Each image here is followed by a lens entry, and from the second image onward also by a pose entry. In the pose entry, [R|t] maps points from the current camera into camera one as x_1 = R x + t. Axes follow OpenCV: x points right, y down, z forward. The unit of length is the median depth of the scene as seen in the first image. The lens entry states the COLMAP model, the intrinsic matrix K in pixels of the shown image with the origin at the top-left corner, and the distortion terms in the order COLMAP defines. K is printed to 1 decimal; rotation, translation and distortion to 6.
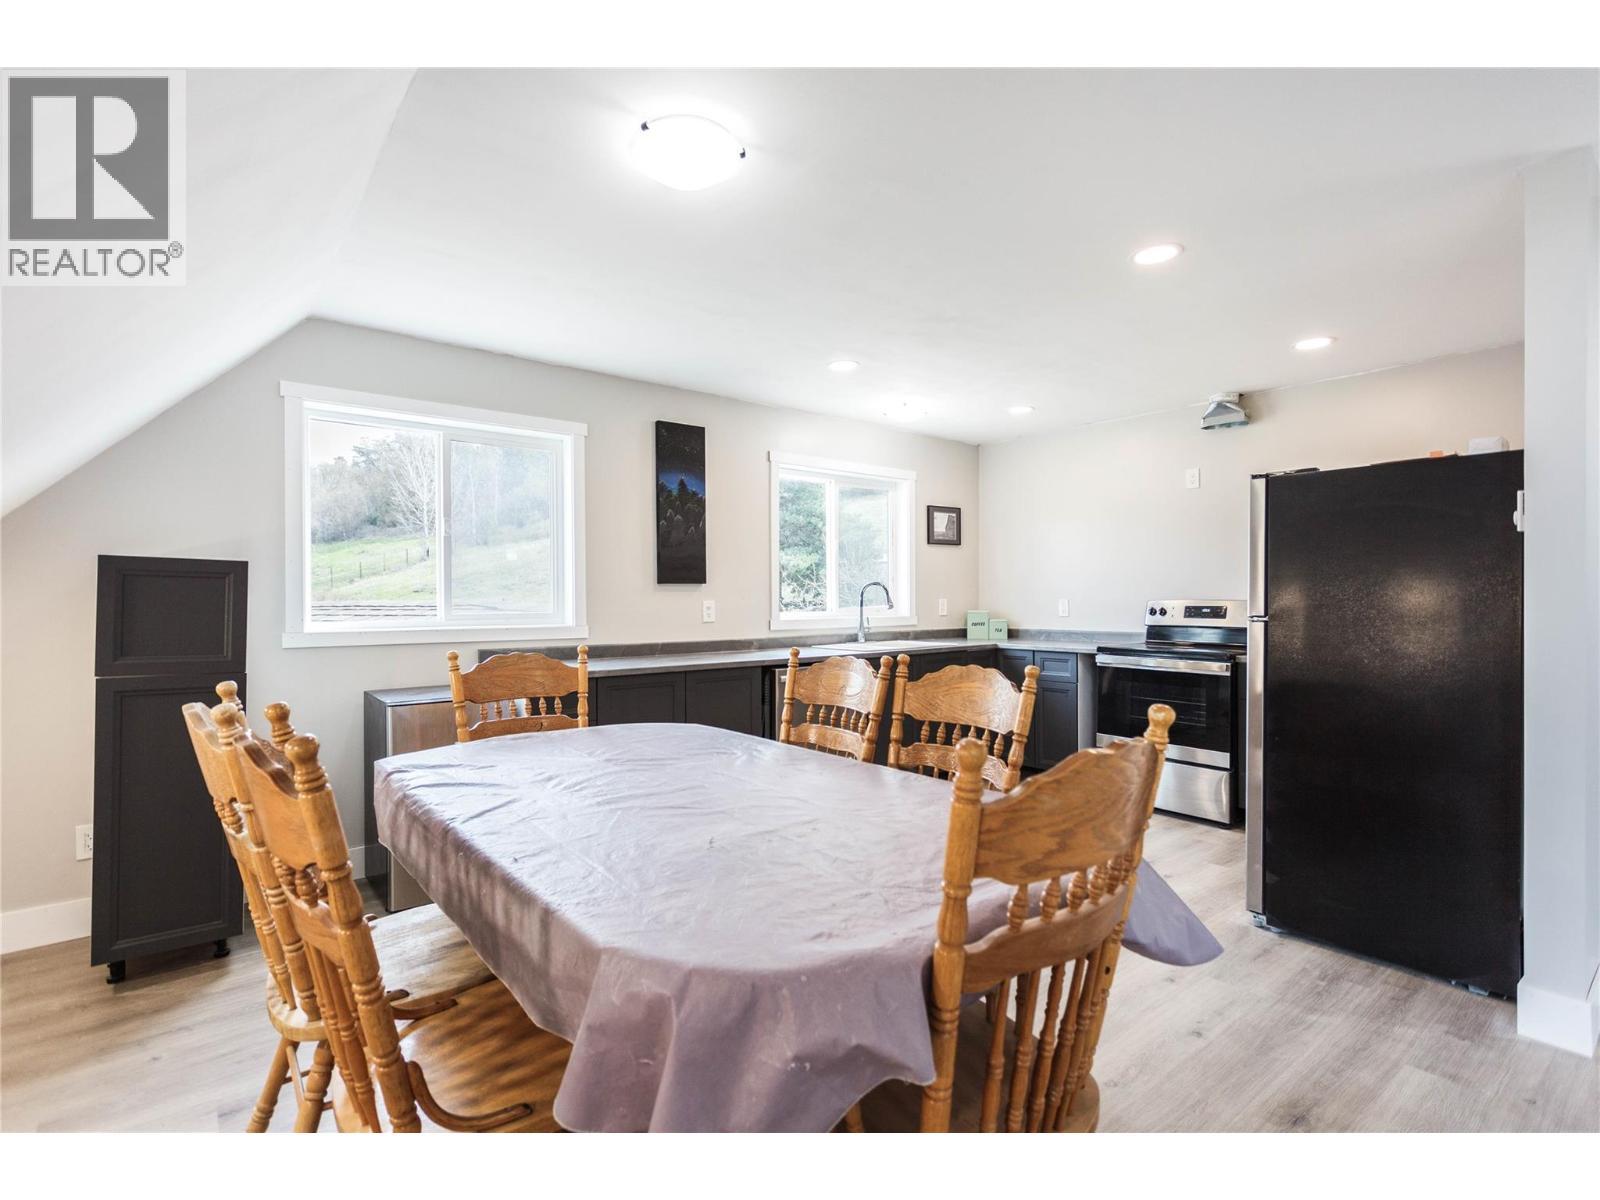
lens RADIAL K [[761.3, 0, 802.2], [0, 761.3, 597.5], [0, 0, 1]] dist [-0.001277, -0.001247]
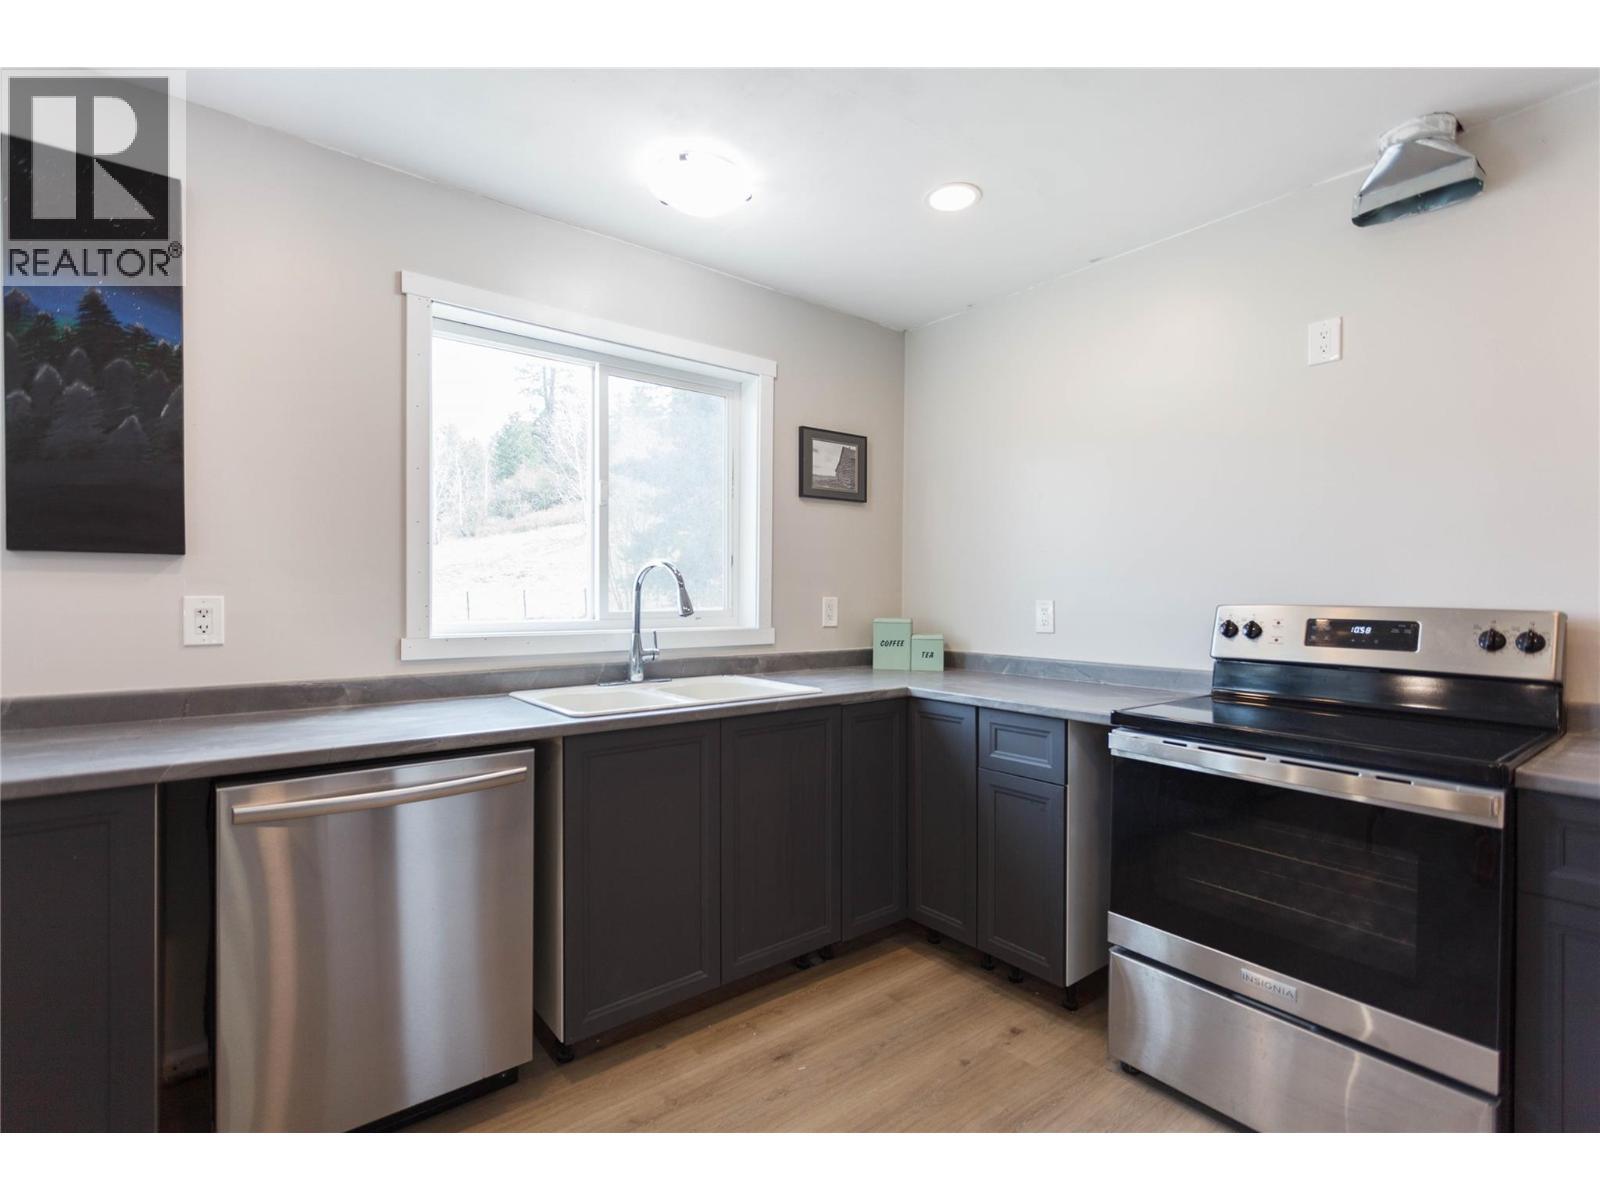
lens RADIAL K [[761.3, 0, 798.5], [0, 761.3, 595.5], [0, 0, 1]] dist [-0.001277, -0.001247]
pose [[0.999929, 0.011688, -0.002121, 0.193524], [-0.011683, 0.999929, 0.002237, -0.000310], [0.002147, -0.002212, 0.999995, 0.525047]]
